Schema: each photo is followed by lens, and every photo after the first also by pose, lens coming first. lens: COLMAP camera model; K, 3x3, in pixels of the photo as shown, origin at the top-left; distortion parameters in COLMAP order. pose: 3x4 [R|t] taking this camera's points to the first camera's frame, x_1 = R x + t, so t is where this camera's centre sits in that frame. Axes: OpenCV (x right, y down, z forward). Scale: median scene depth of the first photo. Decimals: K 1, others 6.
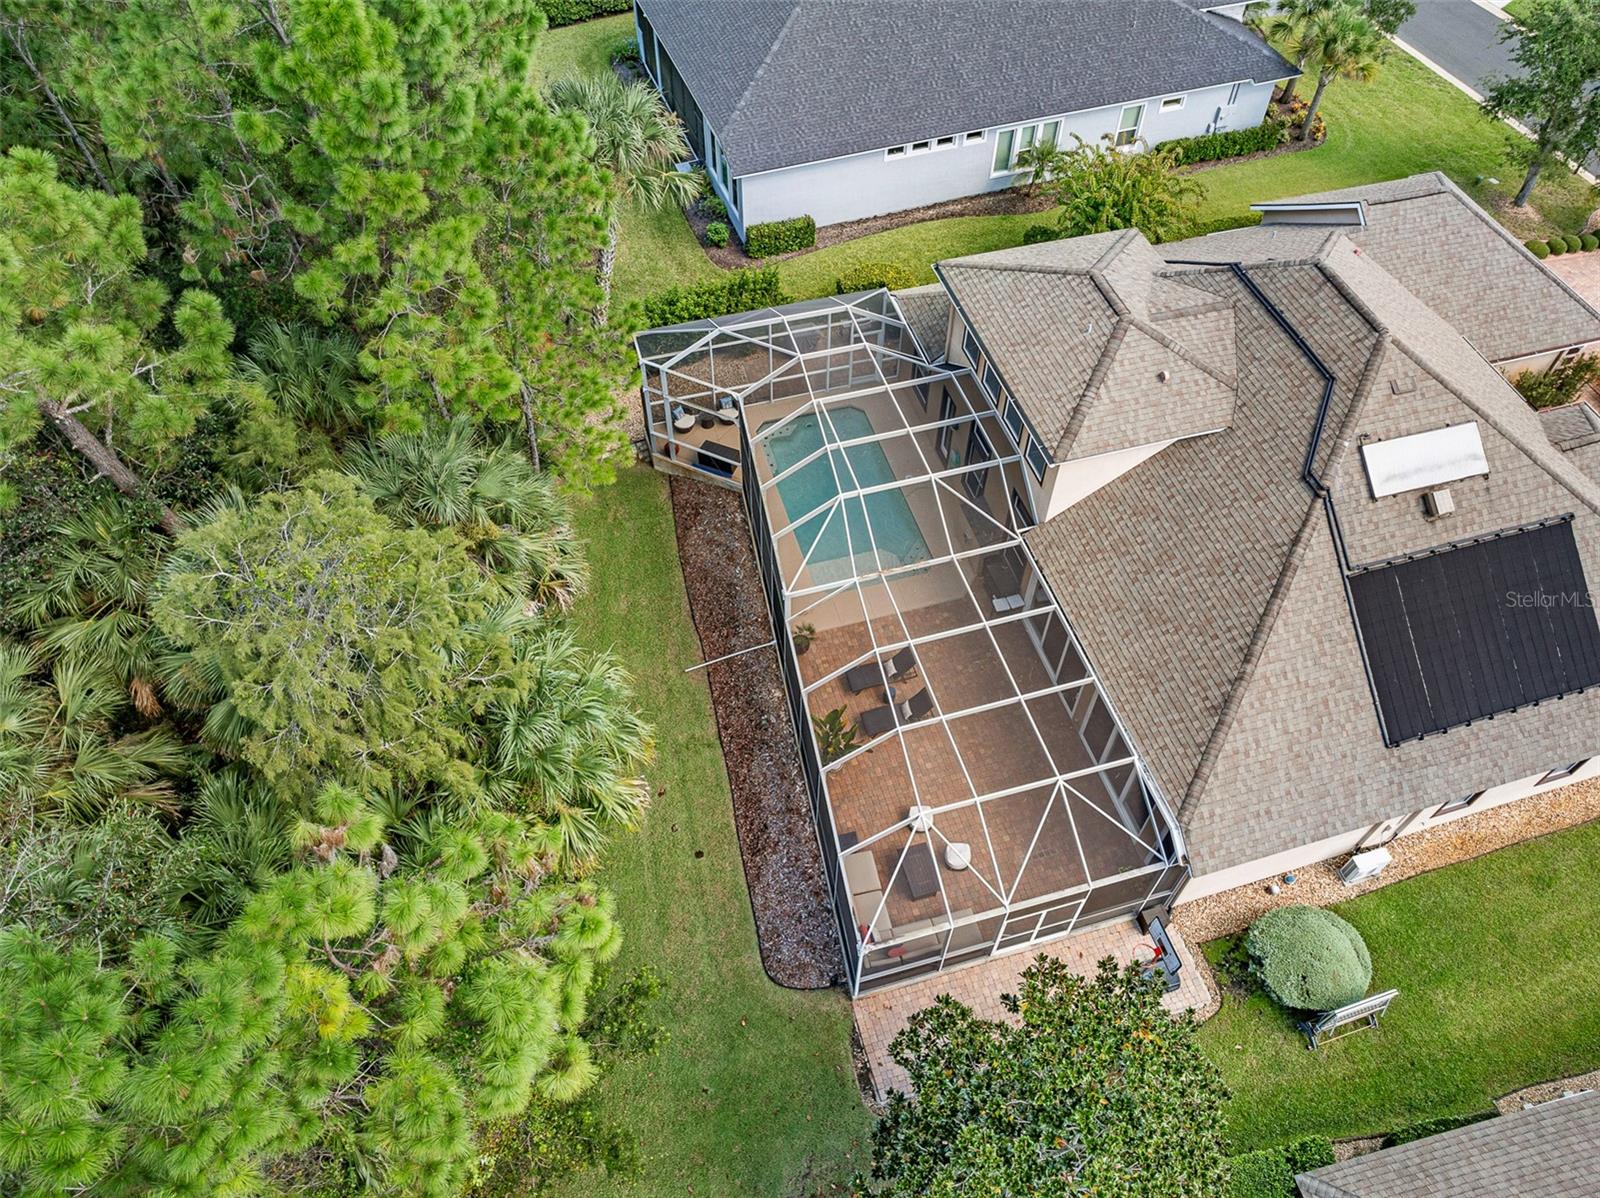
lens RADIAL K [[1126.1, 0, 800.0], [0, 1126.1, 599.0], [0, 0, 1]] dist [-0.044291, 0.016748]
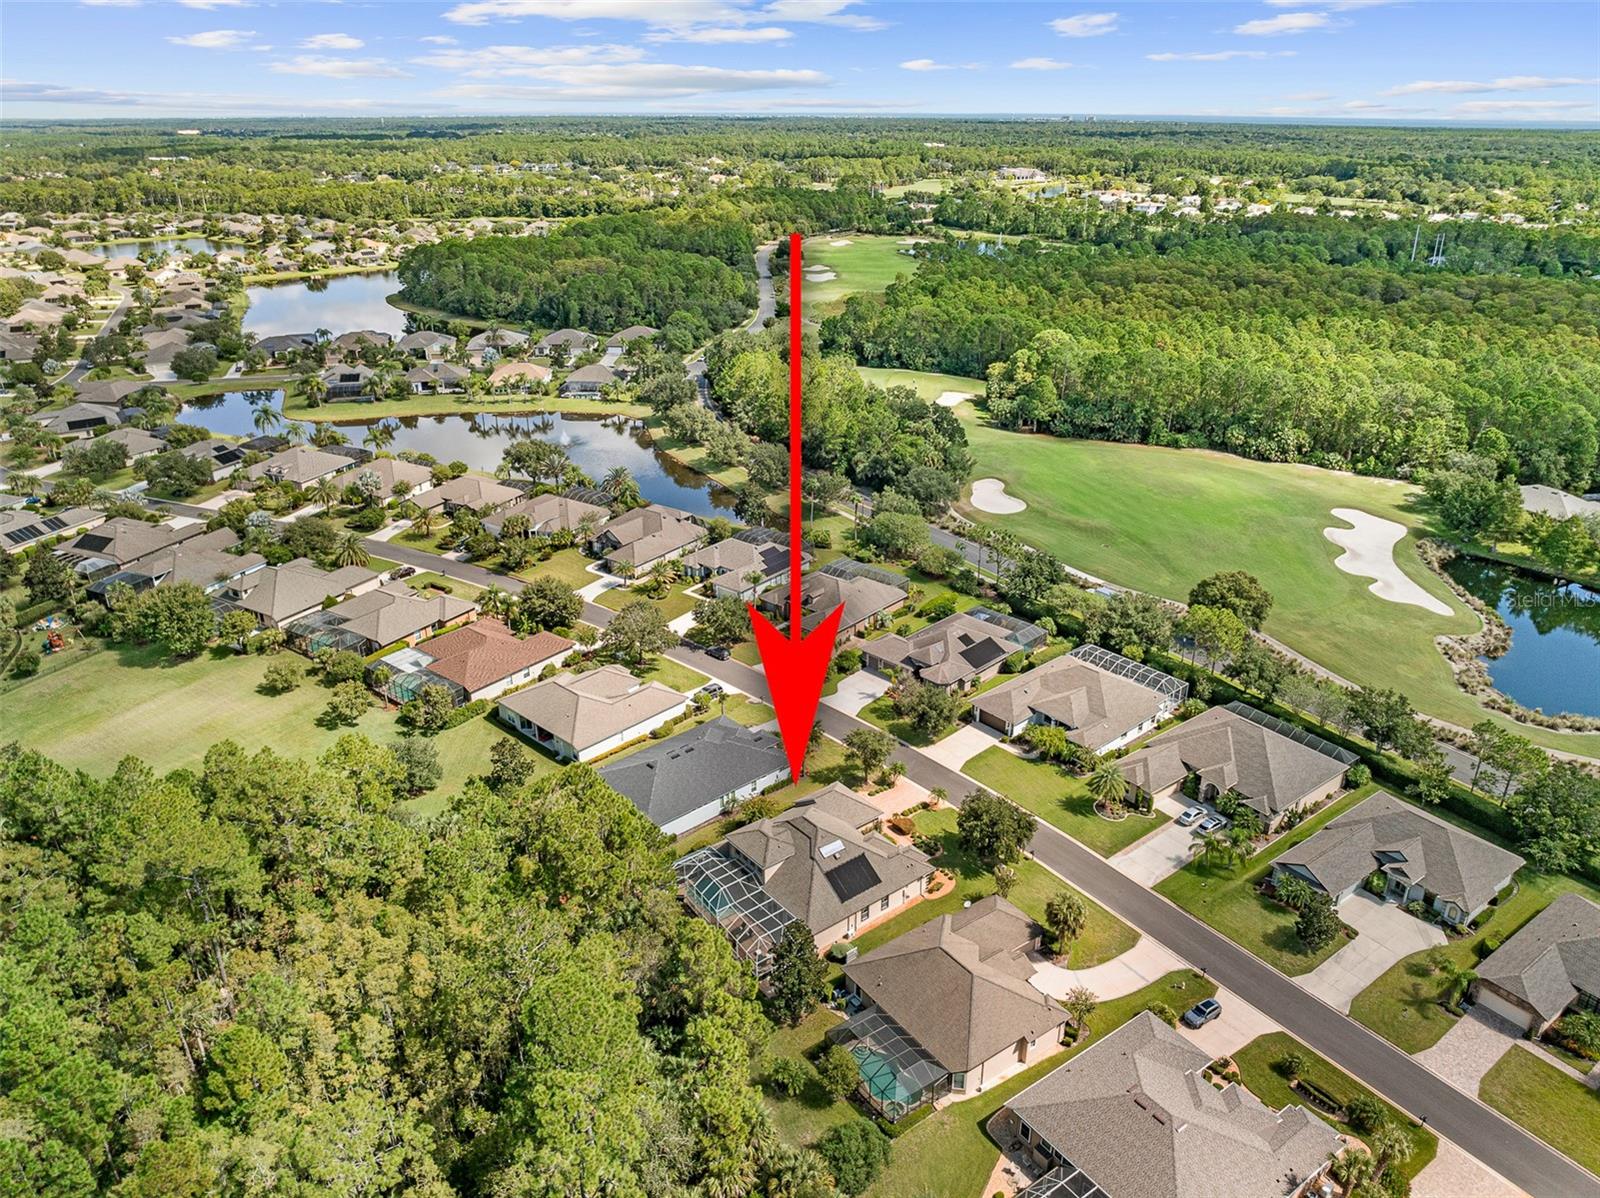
lens RADIAL K [[1126.1, 0, 800.0], [0, 1126.1, 599.0], [0, 0, 1]] dist [-0.044291, 0.016748]
pose [[0.925827, -0.160523, 0.342165, -0.864303], [0.305419, 0.851038, -0.427145, 0.790950], [-0.222629, 0.499966, 0.836941, -2.884205]]
